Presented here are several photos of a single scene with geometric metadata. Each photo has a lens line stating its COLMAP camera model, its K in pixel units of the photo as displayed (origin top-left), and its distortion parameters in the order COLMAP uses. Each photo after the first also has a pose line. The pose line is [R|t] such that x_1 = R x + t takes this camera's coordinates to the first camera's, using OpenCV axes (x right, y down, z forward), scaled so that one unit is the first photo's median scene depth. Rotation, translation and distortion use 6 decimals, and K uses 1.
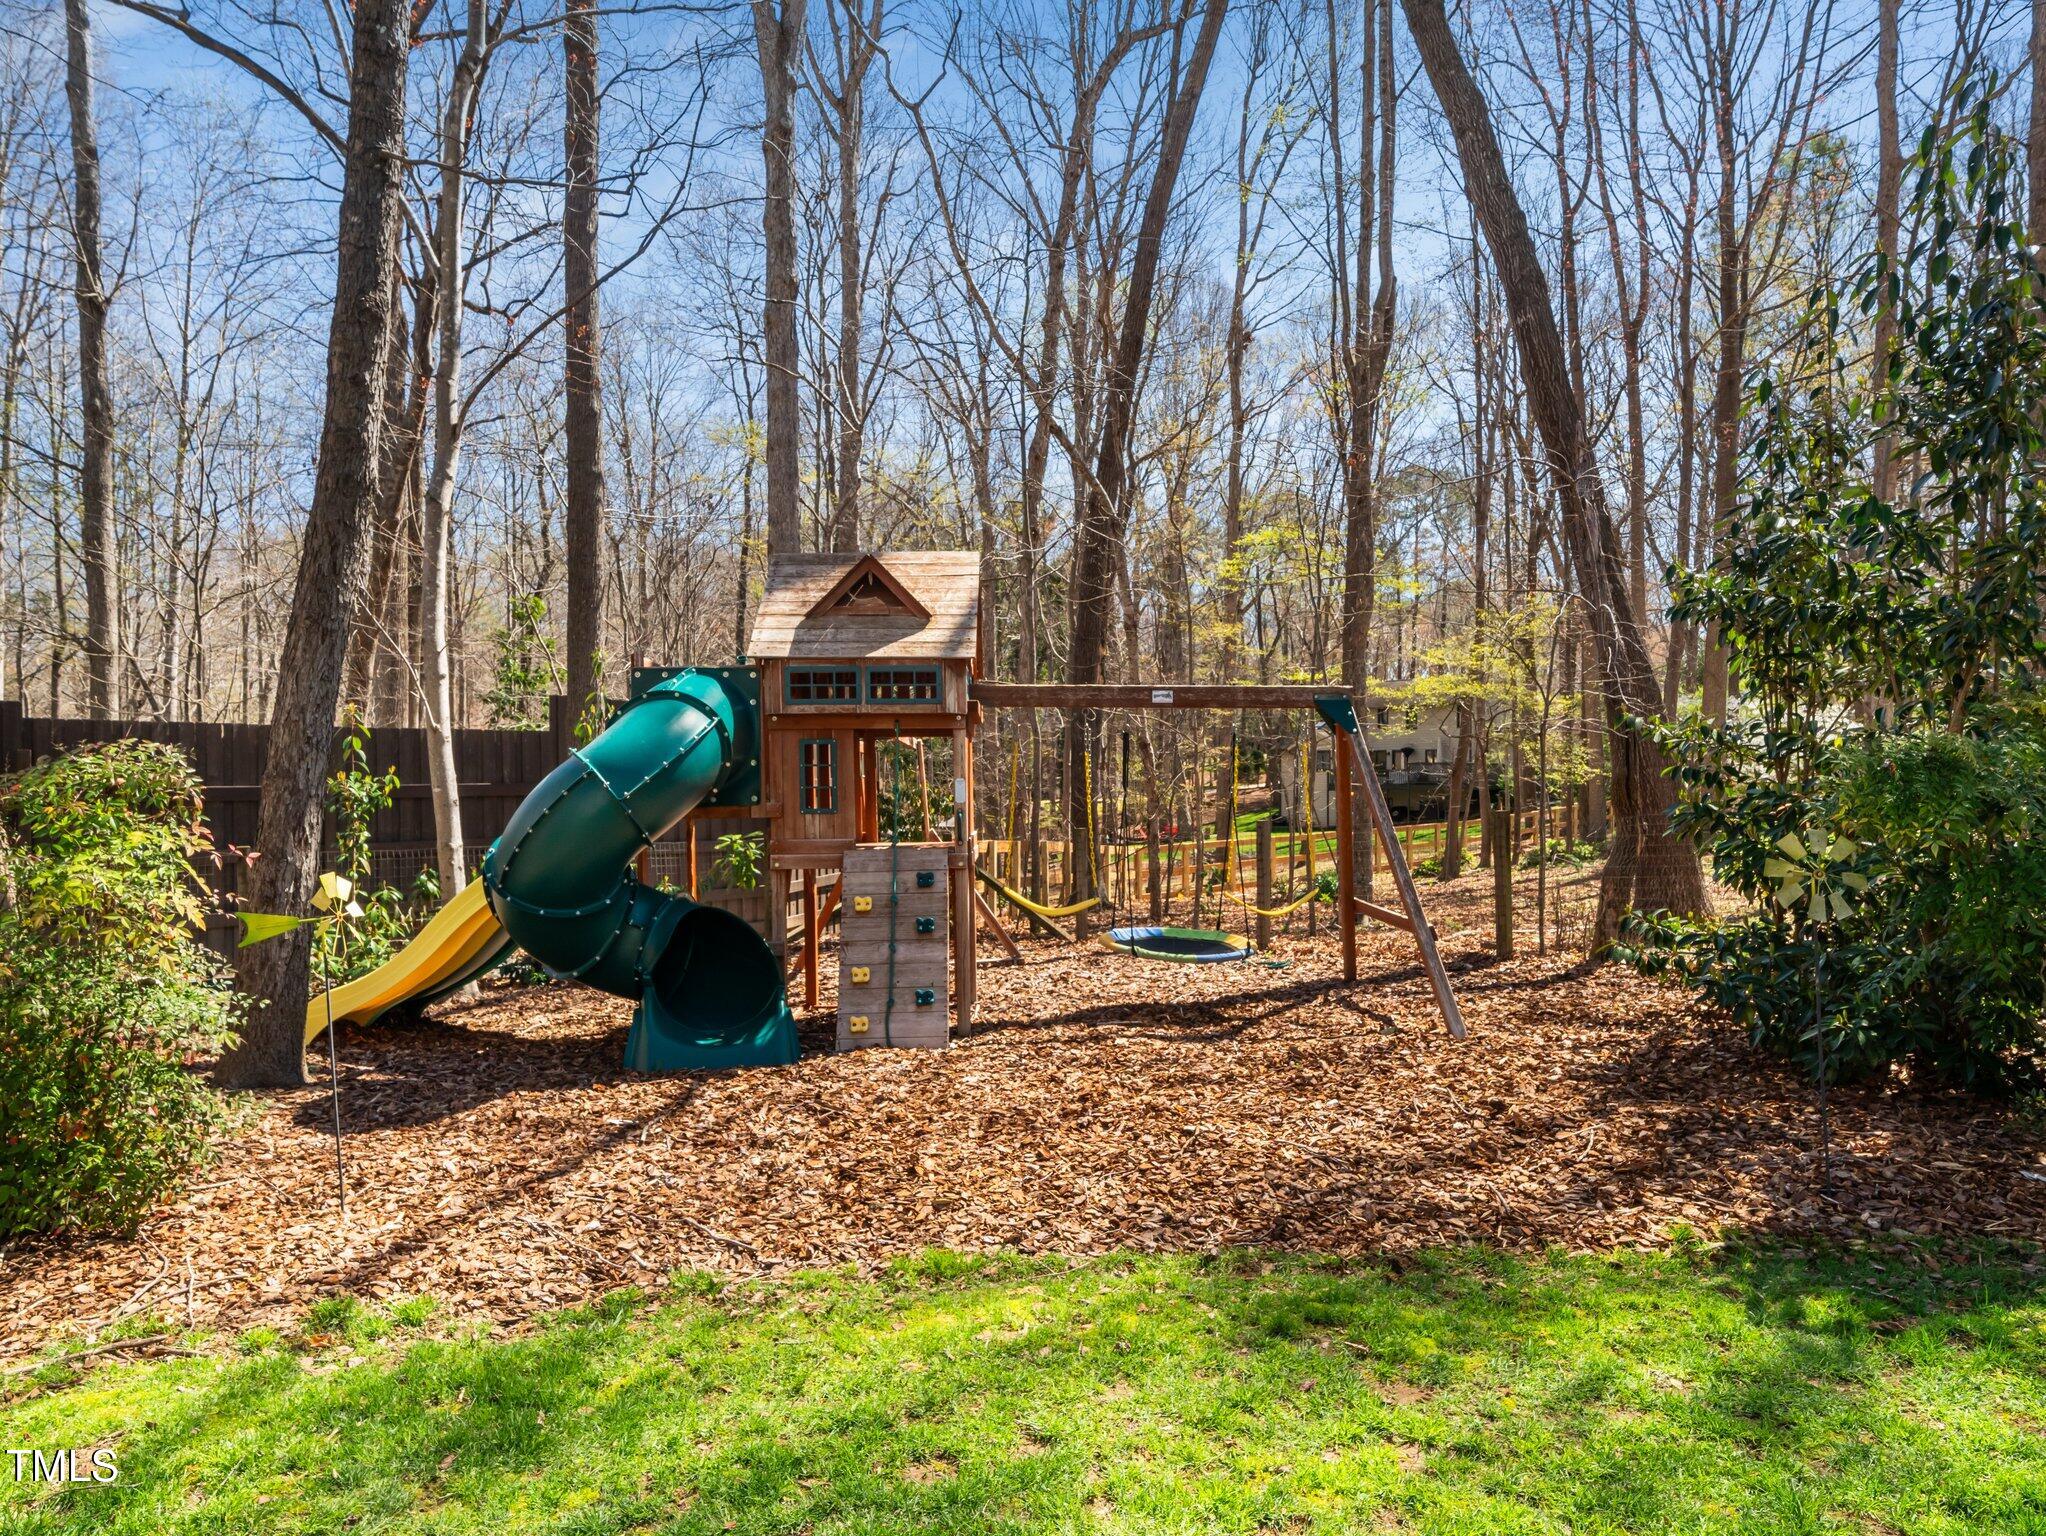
lens RADIAL K [[1220.2, 0, 1015.7], [0, 1220.2, 771.7], [0, 0, 1]] dist [-0.006336, 0.001623]
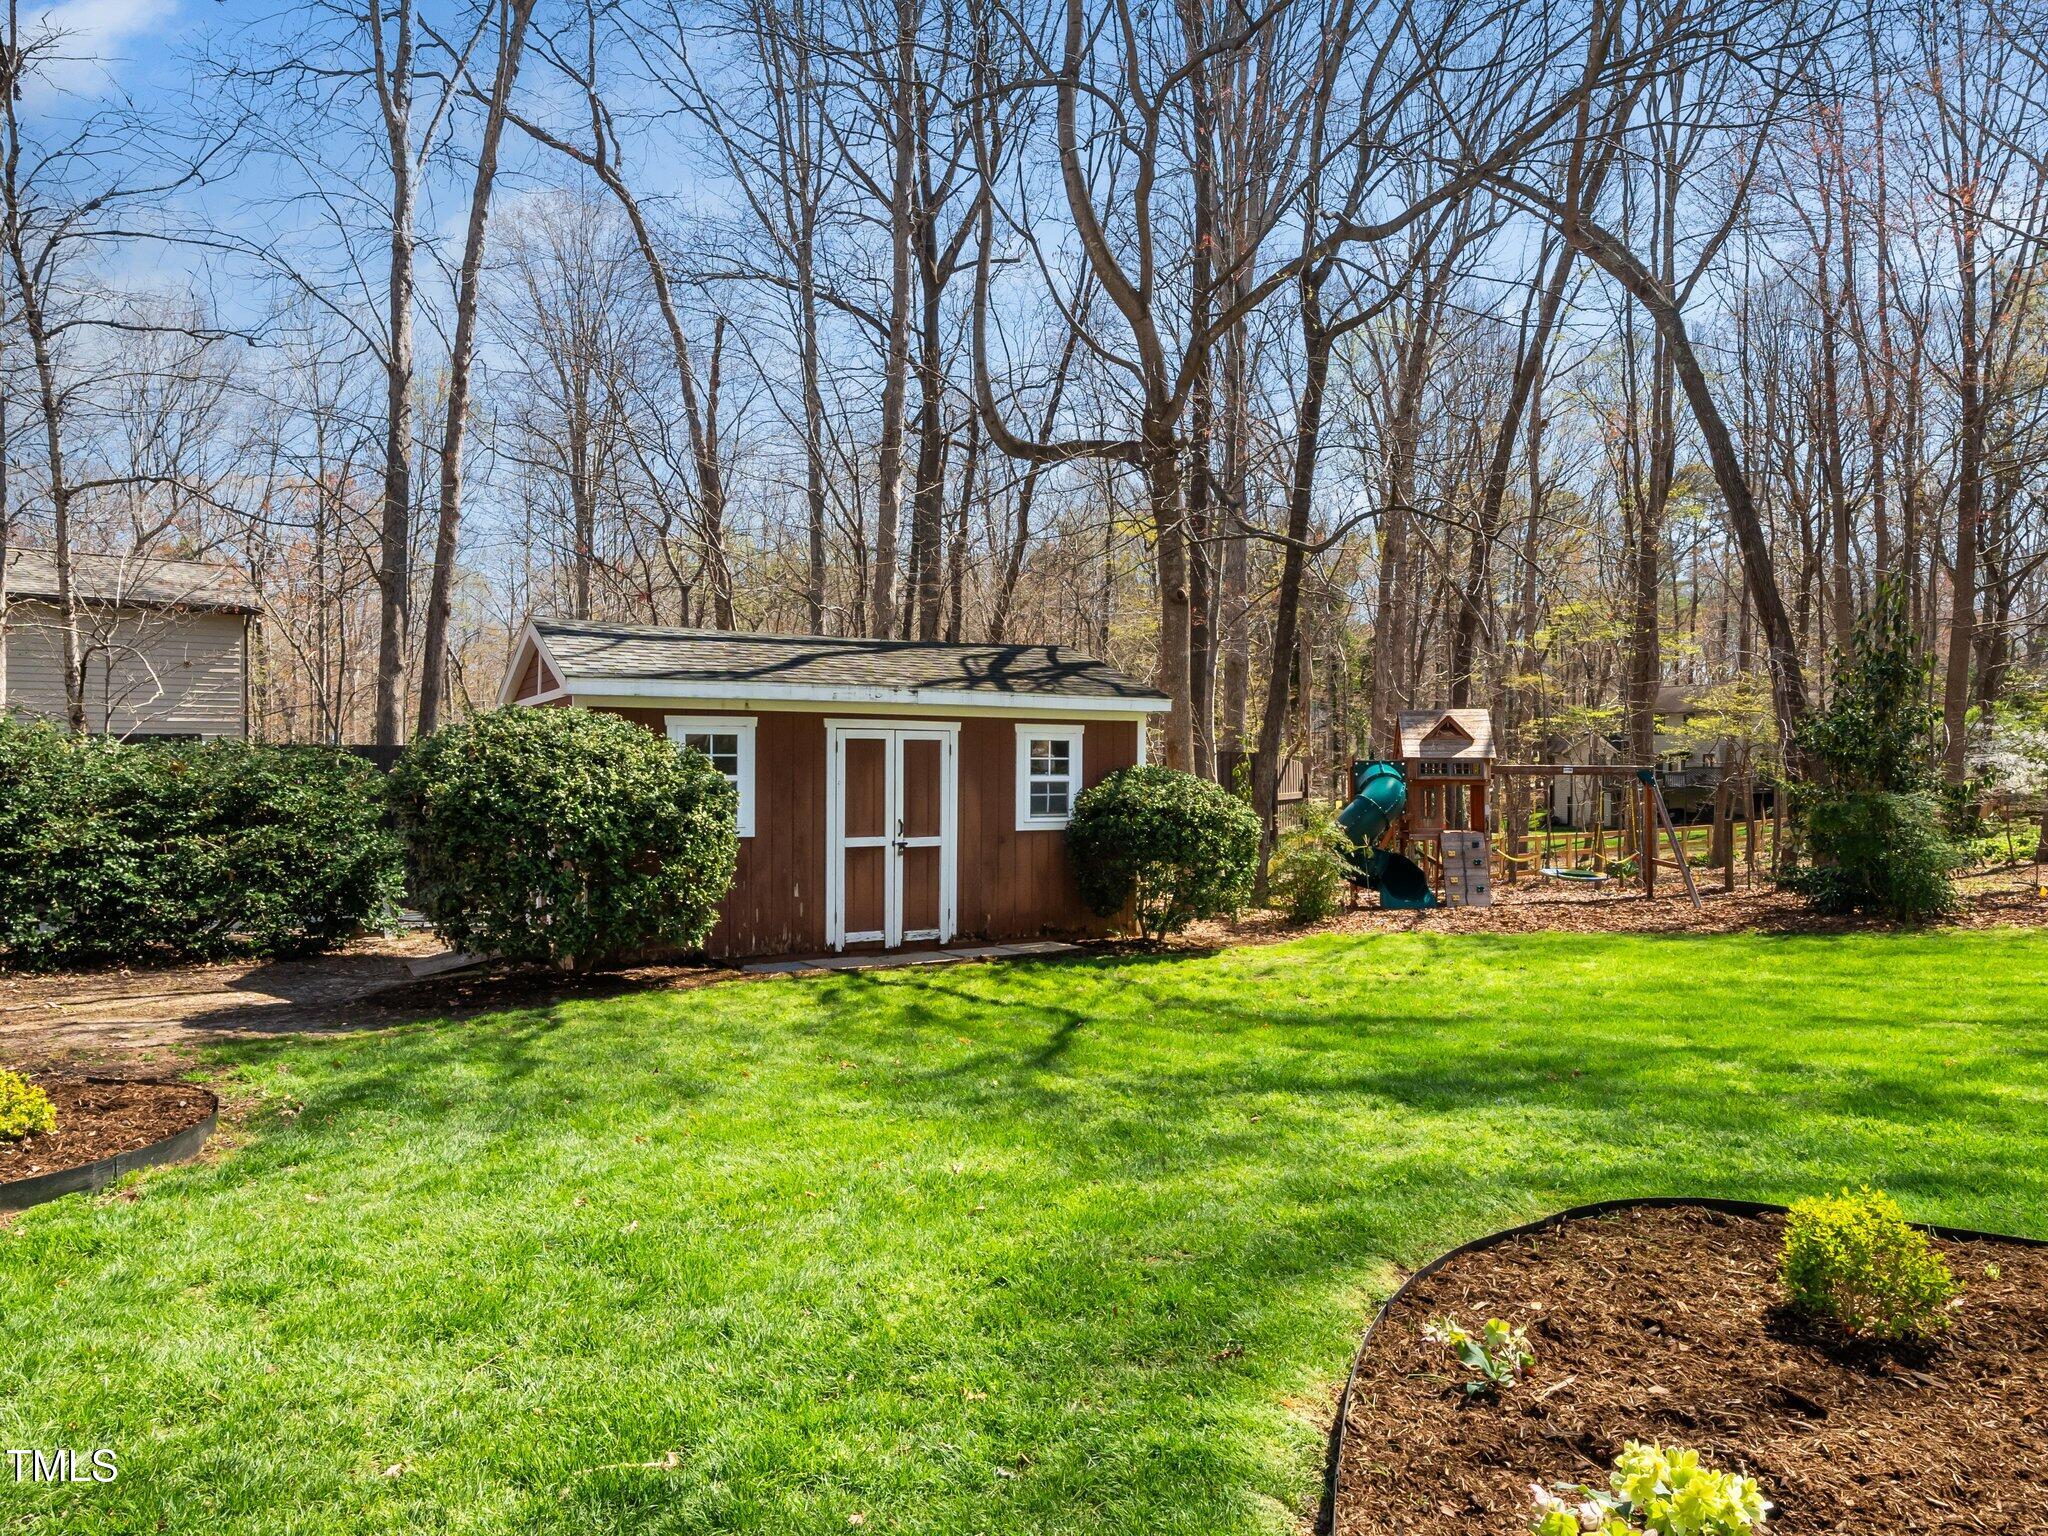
lens RADIAL K [[1291.2, 0, 1028.9], [0, 1291.2, 775.2], [0, 0, 1]] dist [-0.002637, 0.004381]
pose [[0.987069, 0.002071, -0.160280, -0.509407], [-0.000968, 0.999975, 0.006961, -0.068033], [0.160291, -0.006716, 0.987047, -1.642944]]
